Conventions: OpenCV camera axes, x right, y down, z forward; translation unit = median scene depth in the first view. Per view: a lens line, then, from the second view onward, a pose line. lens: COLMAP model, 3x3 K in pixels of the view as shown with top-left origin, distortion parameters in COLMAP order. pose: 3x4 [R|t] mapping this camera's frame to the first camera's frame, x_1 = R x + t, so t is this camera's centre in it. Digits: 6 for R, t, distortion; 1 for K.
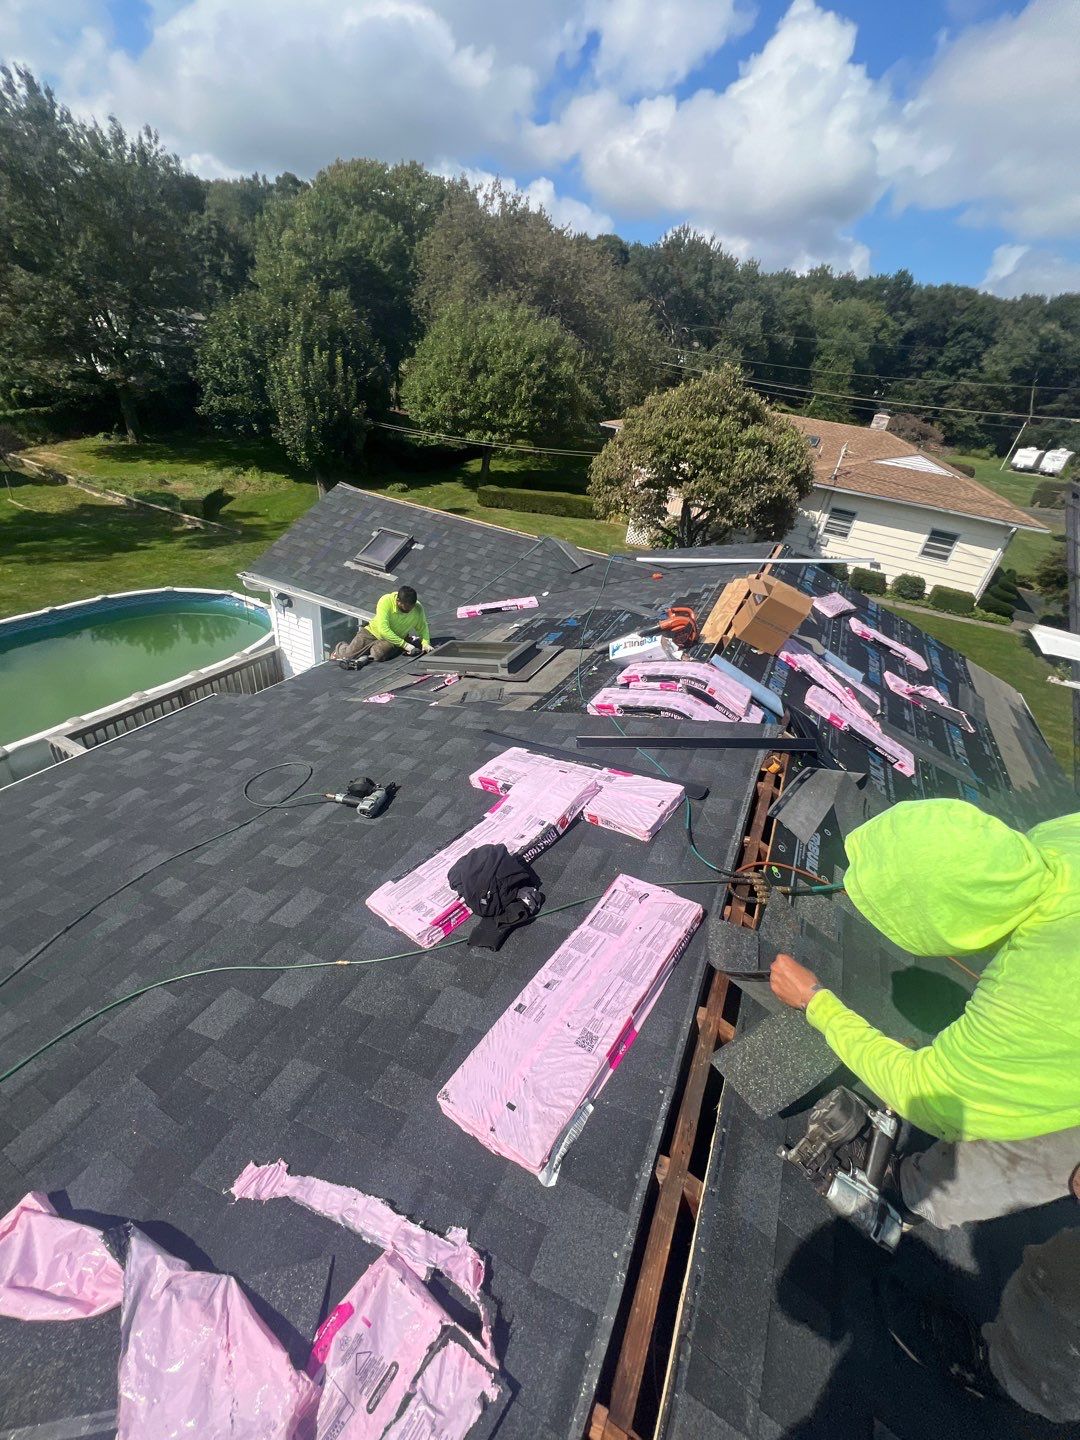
lens RADIAL K [[578.3, 0, 540.8], [0, 578.3, 716.7], [0, 0, 1]] dist [-0.000537, 0.000571]
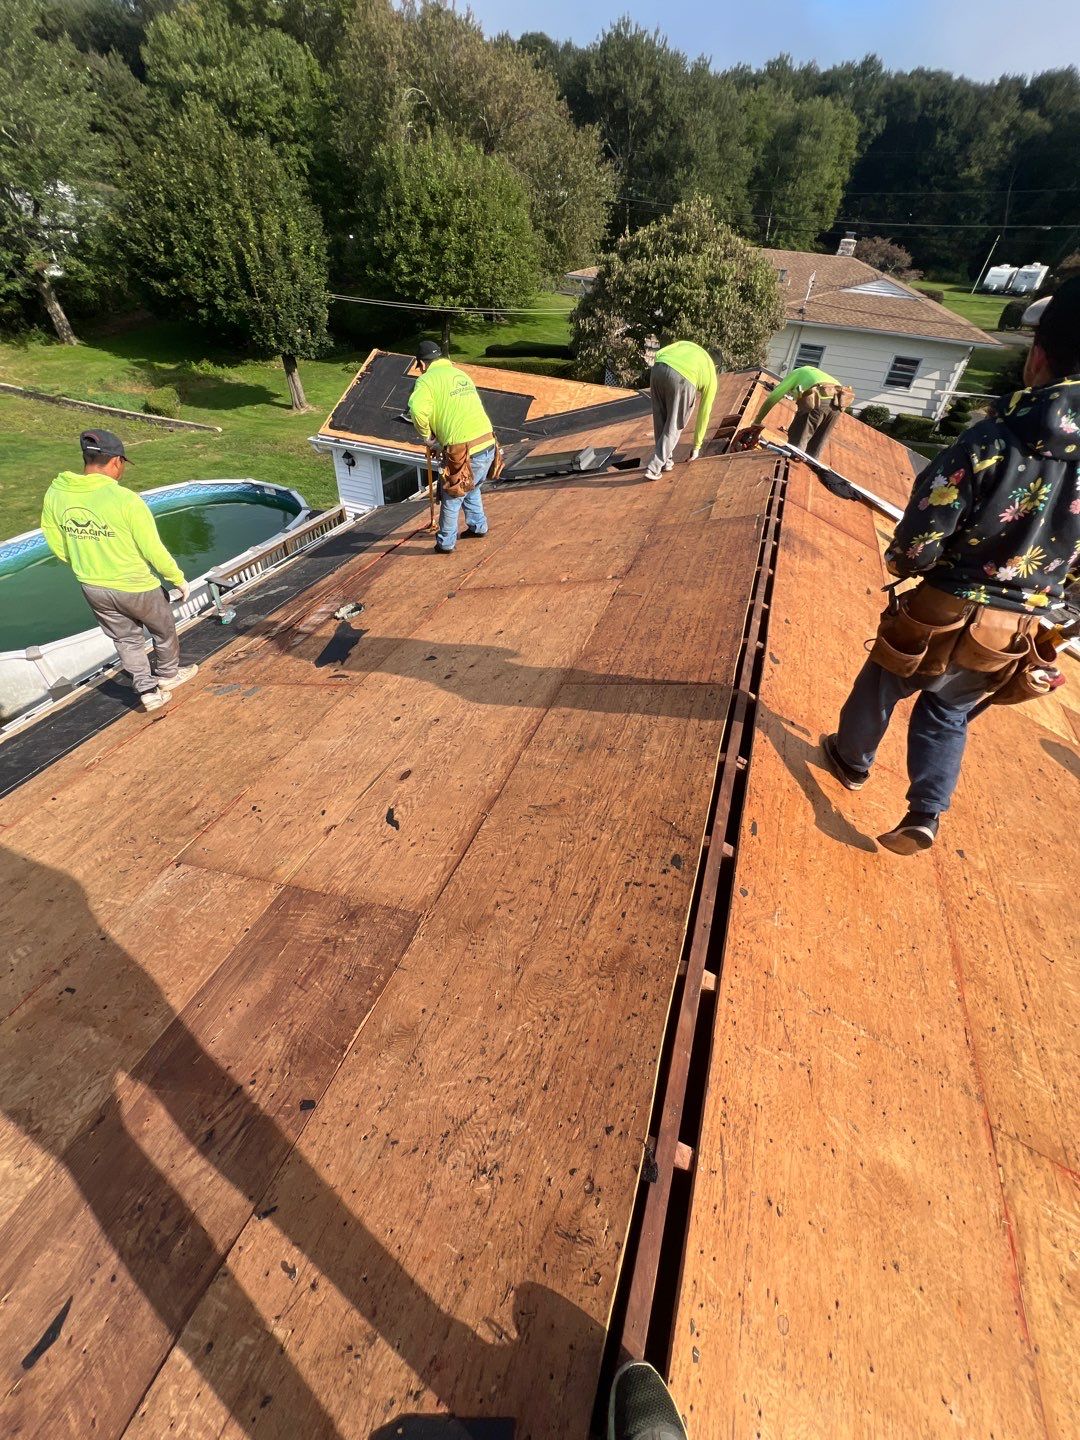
lens RADIAL K [[581.5, 0, 544.0], [0, 581.5, 718.0], [0, 0, 1]] dist [0.001822, -0.000306]
pose [[0.992944, -0.114688, 0.030153, -0.021960], [0.107842, 0.979064, 0.172635, 0.022961], [-0.049321, -0.168165, 0.984524, -0.040605]]
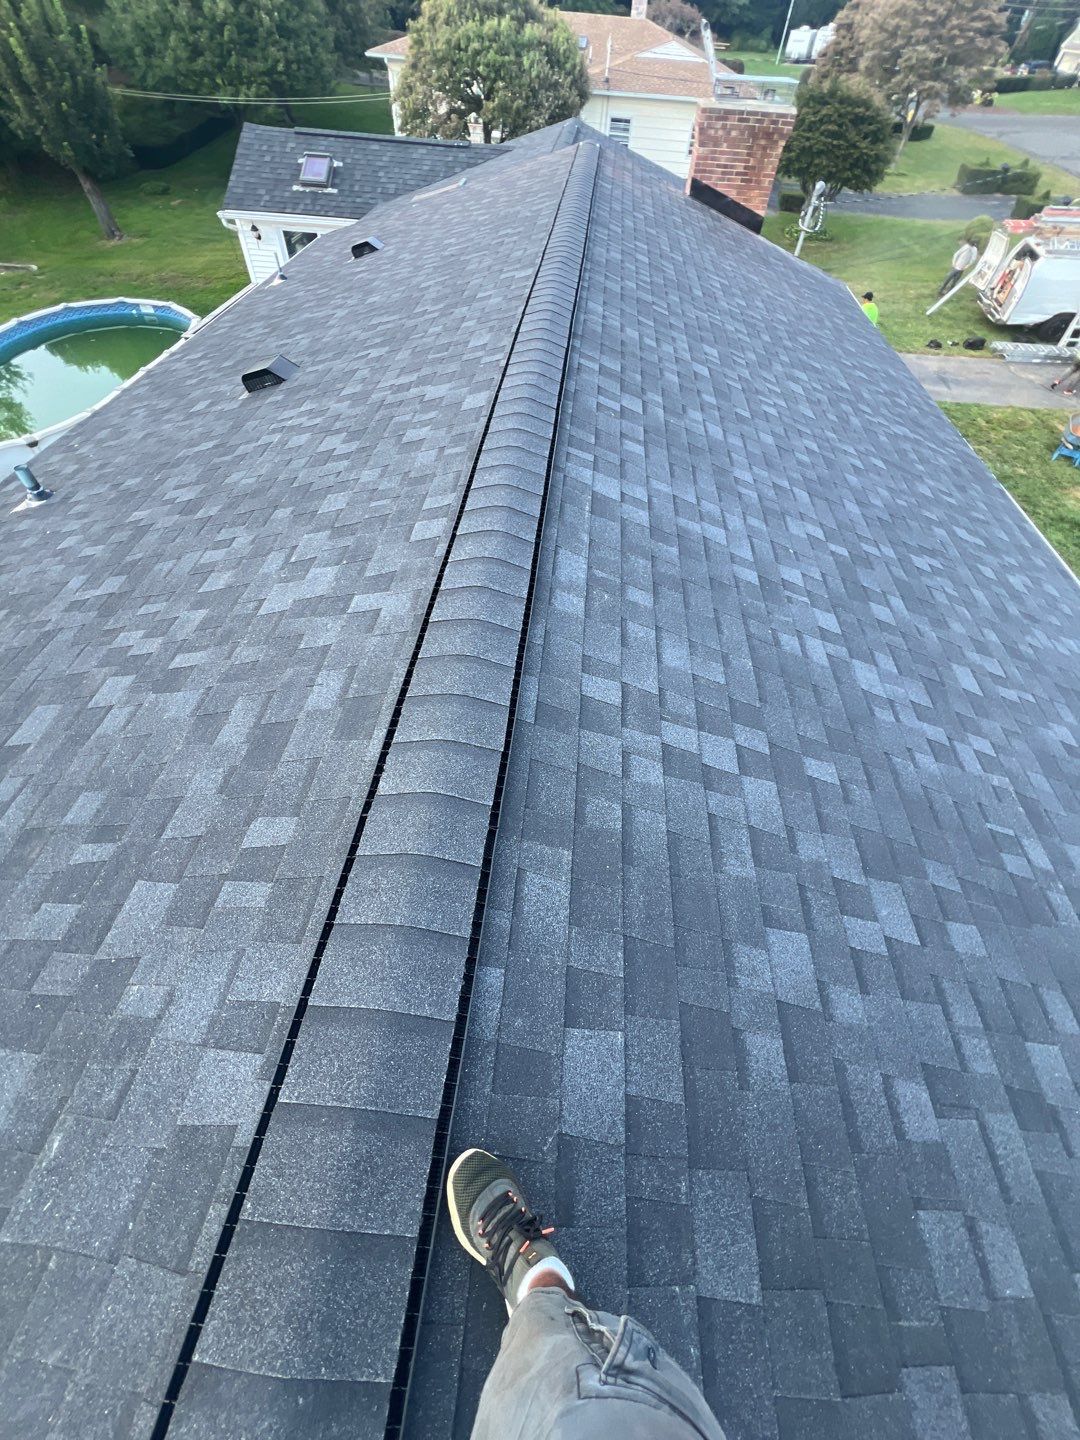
lens RADIAL K [[578.3, 0, 540.8], [0, 578.3, 716.7], [0, 0, 1]] dist [-0.000537, 0.000571]
pose [[0.932572, -0.328267, 0.150167, -0.062912], [0.249866, 0.887236, 0.387787, 0.074300], [-0.260531, -0.324118, 0.909434, -0.132012]]
